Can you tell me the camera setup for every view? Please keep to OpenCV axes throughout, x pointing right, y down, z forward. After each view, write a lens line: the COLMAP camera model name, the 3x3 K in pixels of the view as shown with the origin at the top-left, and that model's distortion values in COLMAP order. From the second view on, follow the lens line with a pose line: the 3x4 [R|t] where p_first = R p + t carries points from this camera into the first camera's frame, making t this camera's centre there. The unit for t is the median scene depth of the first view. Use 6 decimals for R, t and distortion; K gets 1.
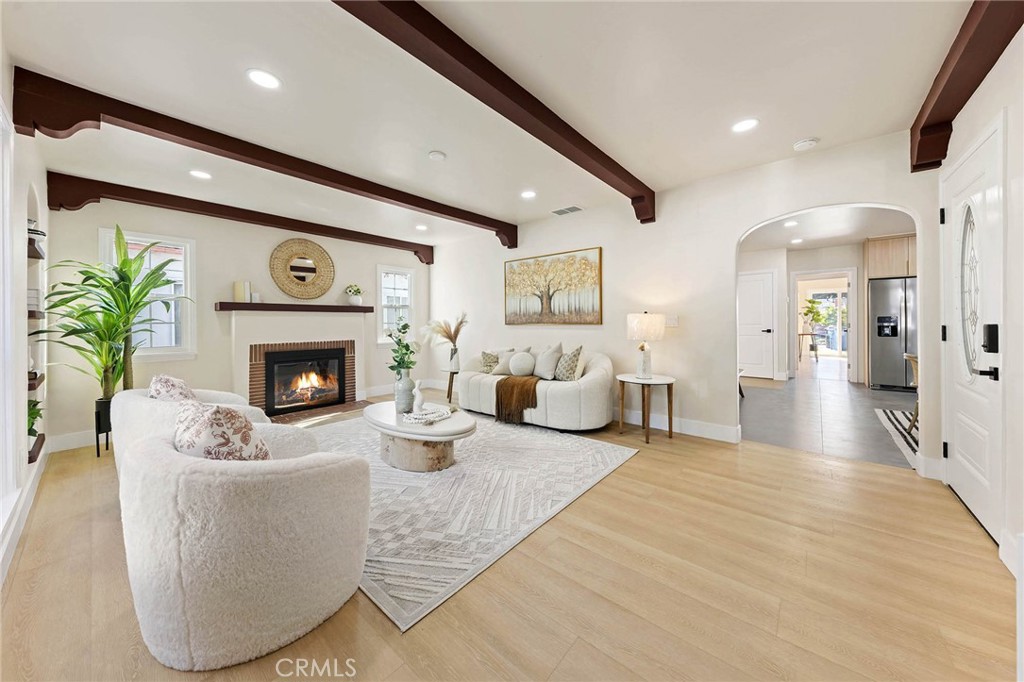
lens RADIAL K [[361.2, 0, 494.8], [0, 361.2, 319.0], [0, 0, 1]] dist [0.000740, 0.000008]
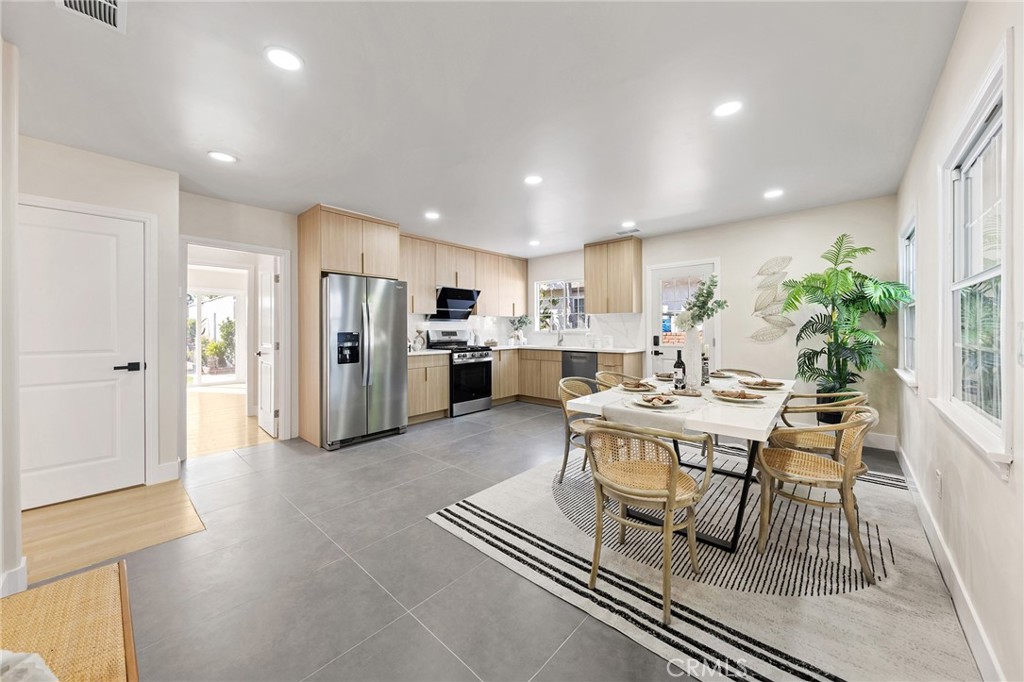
lens RADIAL K [[363.0, 0, 511.9], [0, 363.0, 335.2], [0, 0, 1]] dist [0.001069, -0.000090]
pose [[0.006392, -0.008804, 0.999941, 0.388103], [-0.003939, 0.999953, 0.008829, -0.008219], [-0.999972, -0.003995, 0.006357, 0.624437]]
